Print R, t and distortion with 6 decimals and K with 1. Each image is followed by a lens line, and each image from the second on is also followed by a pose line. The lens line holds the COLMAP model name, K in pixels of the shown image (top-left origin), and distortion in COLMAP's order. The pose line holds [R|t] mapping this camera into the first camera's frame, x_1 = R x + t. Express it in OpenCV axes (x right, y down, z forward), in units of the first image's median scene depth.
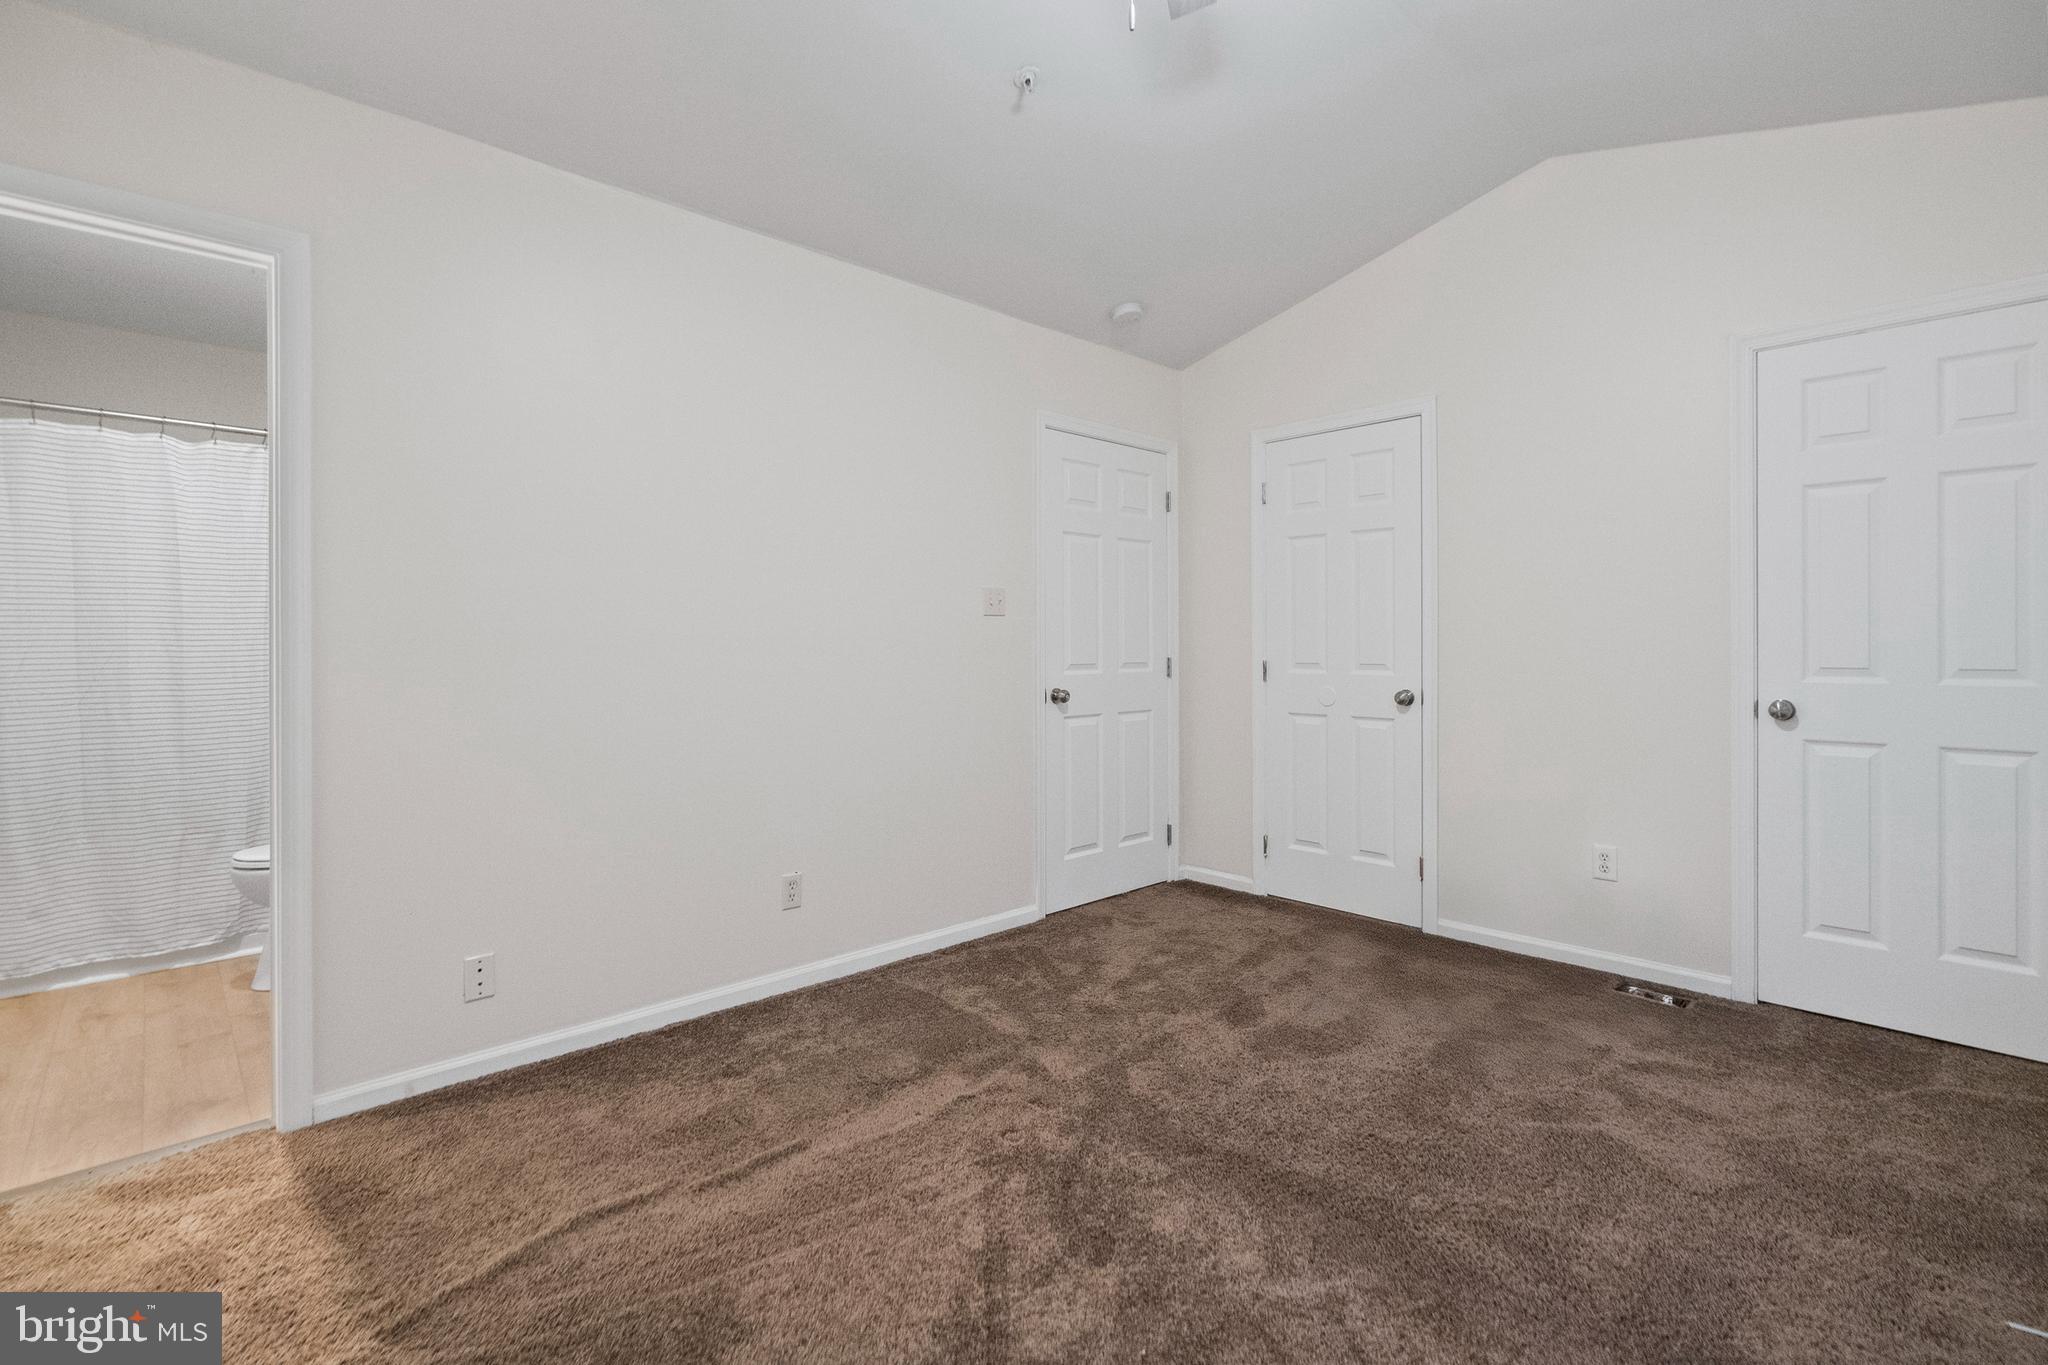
lens RADIAL K [[934.6, 0, 1016.1], [0, 934.6, 679.9], [0, 0, 1]] dist [0.000956, 0.001080]
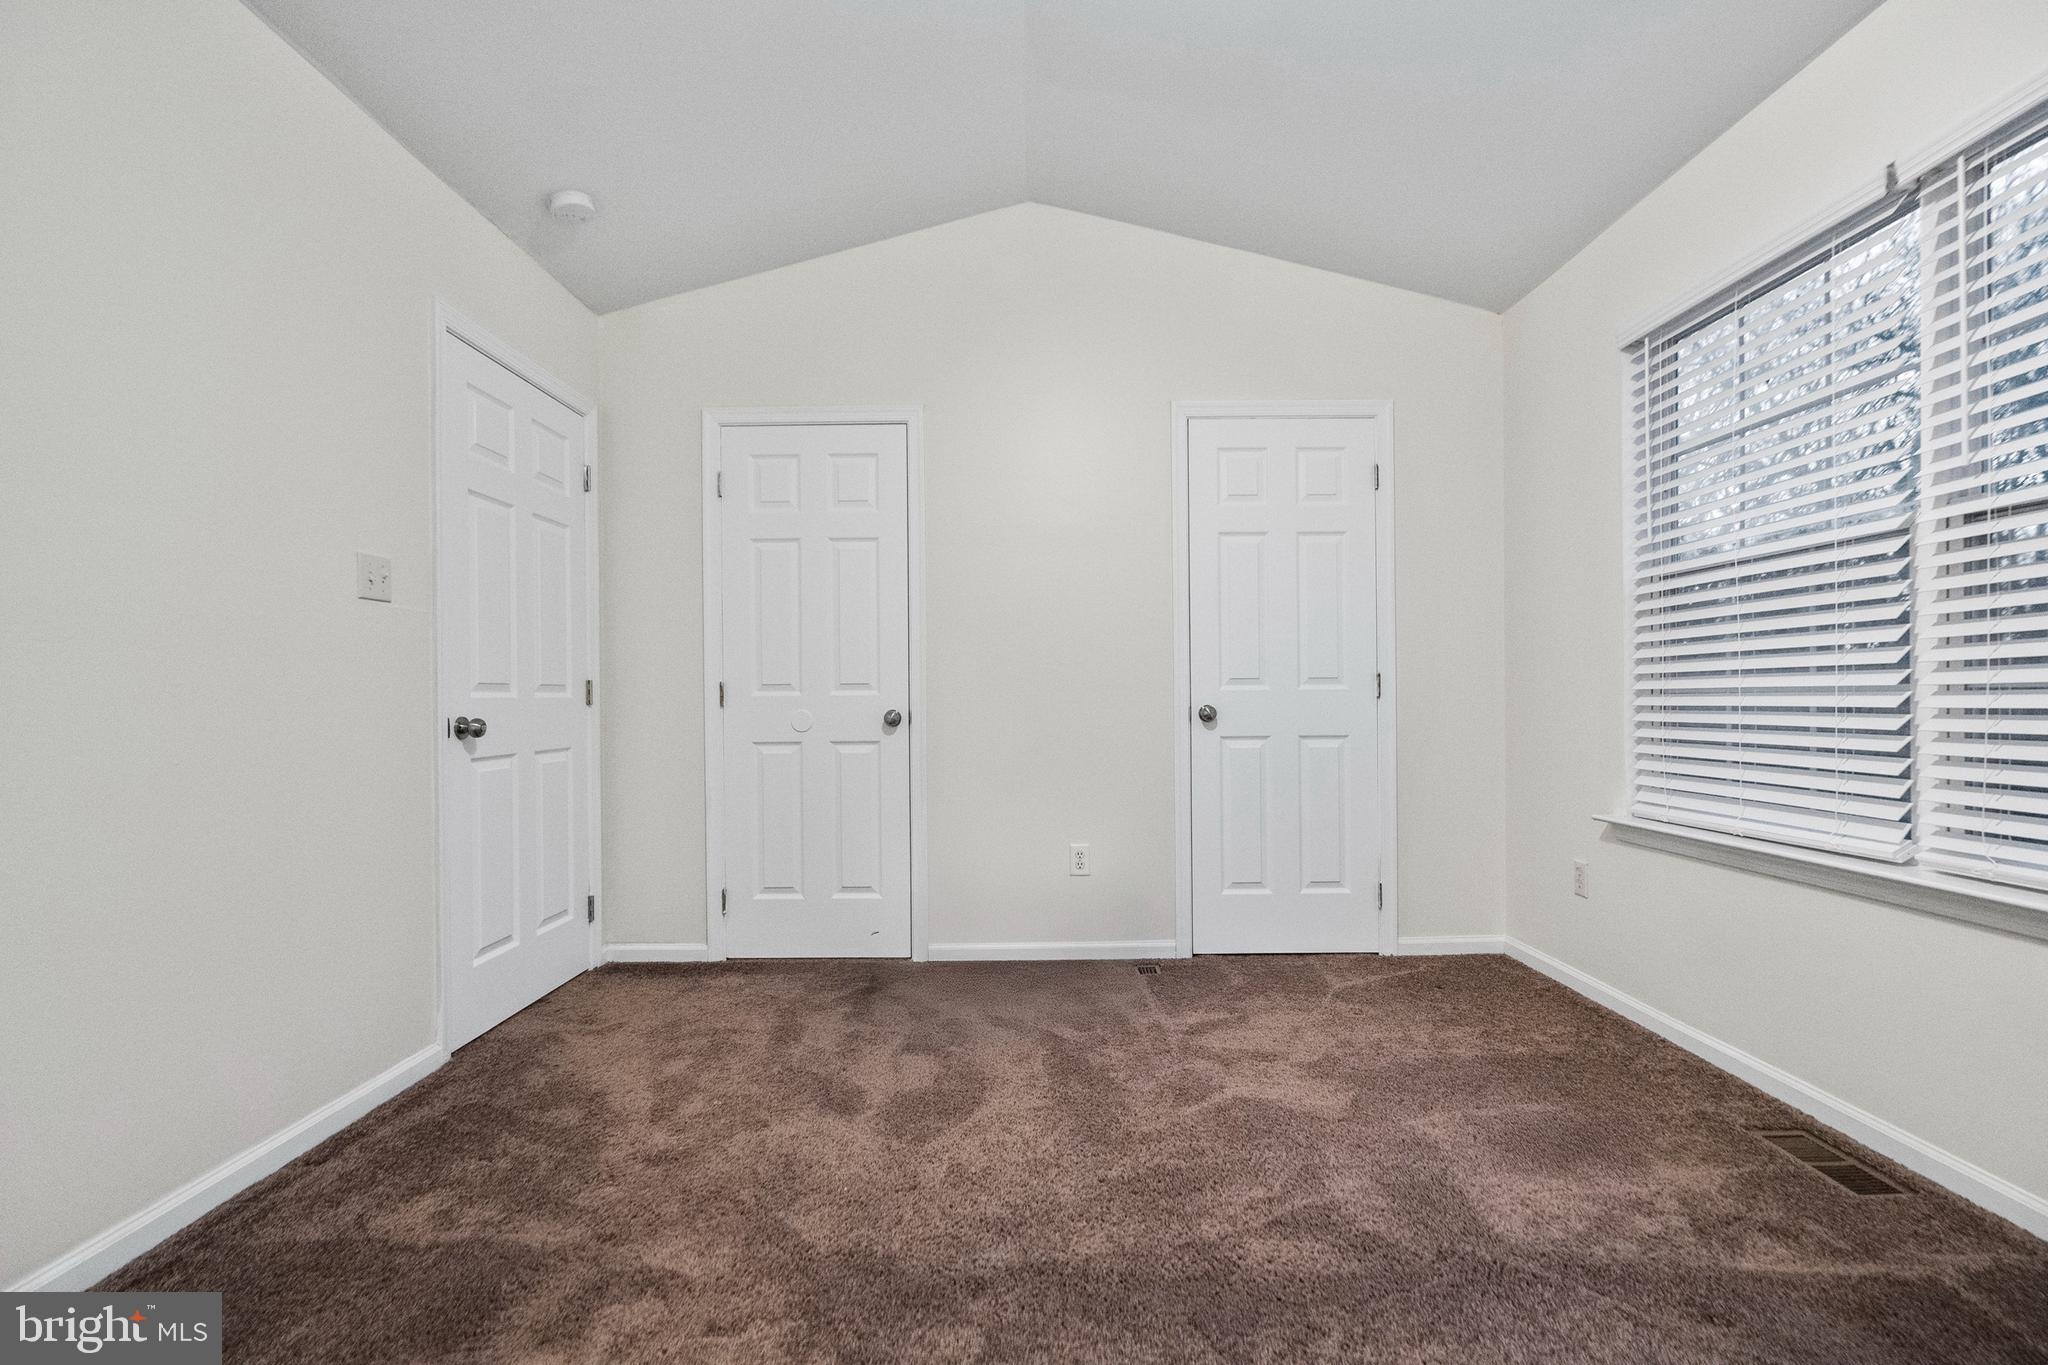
lens RADIAL K [[929.9, 0, 1023.4], [0, 929.9, 718.6], [0, 0, 1]] dist [-0.002113, 0.000252]
pose [[0.687948, -0.017979, 0.725537, -0.205149], [0.031287, 0.999498, -0.004899, 0.032397], [-0.725085, 0.026070, 0.688165, 0.289288]]
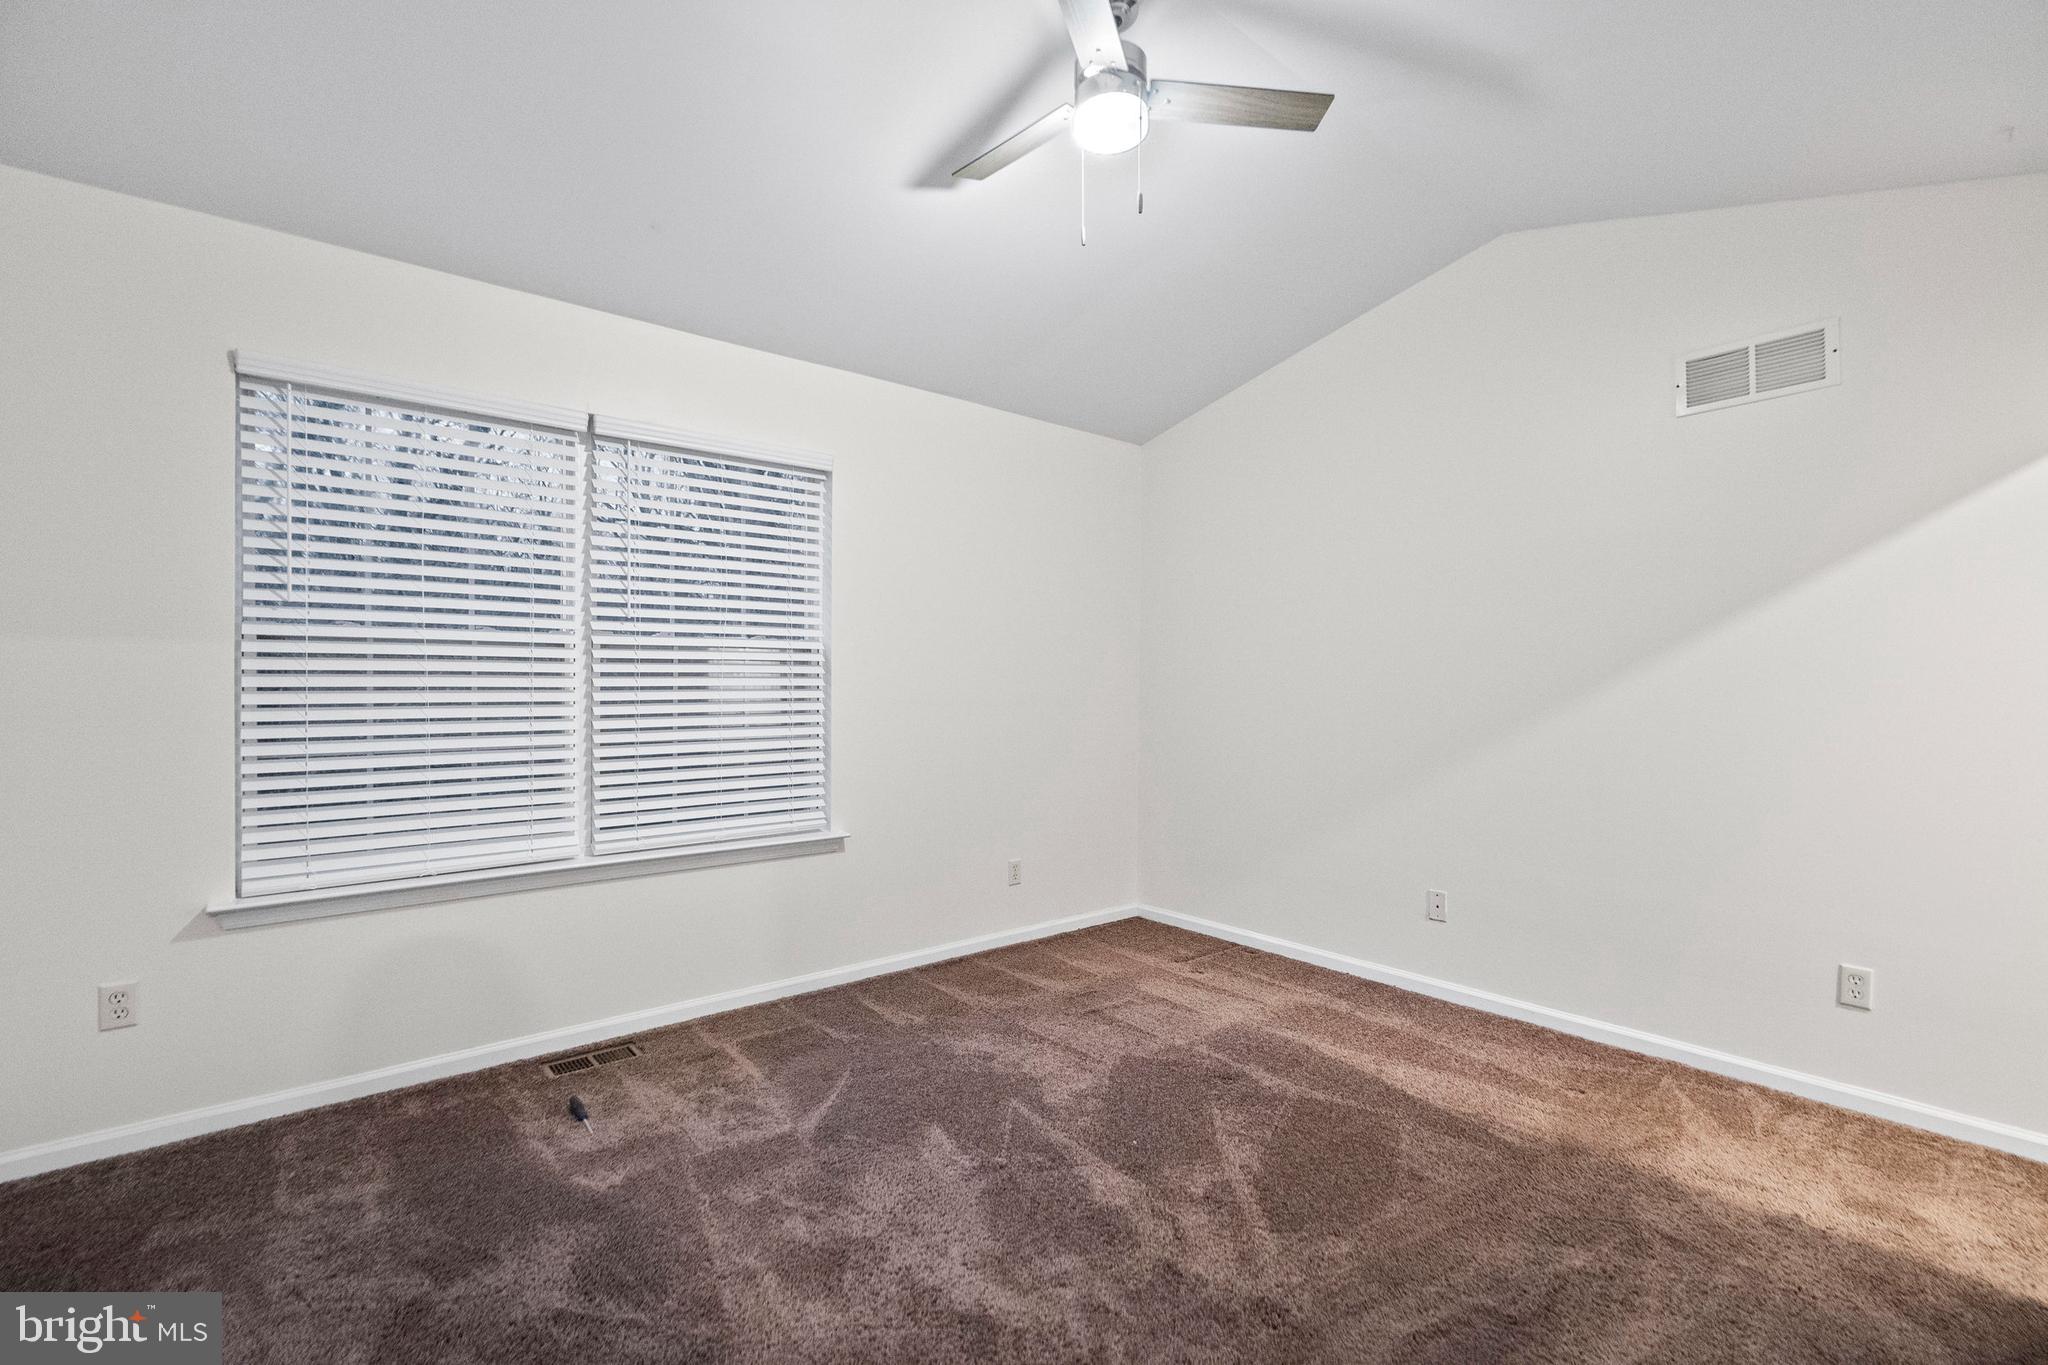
lens RADIAL K [[934.6, 0, 1016.1], [0, 934.6, 679.9], [0, 0, 1]] dist [0.000956, 0.001080]
pose [[-0.999087, -0.005728, 0.042329, 0.124464], [-0.004446, 0.999530, 0.030322, -0.070410], [-0.042483, 0.030106, -0.998644, 1.209438]]
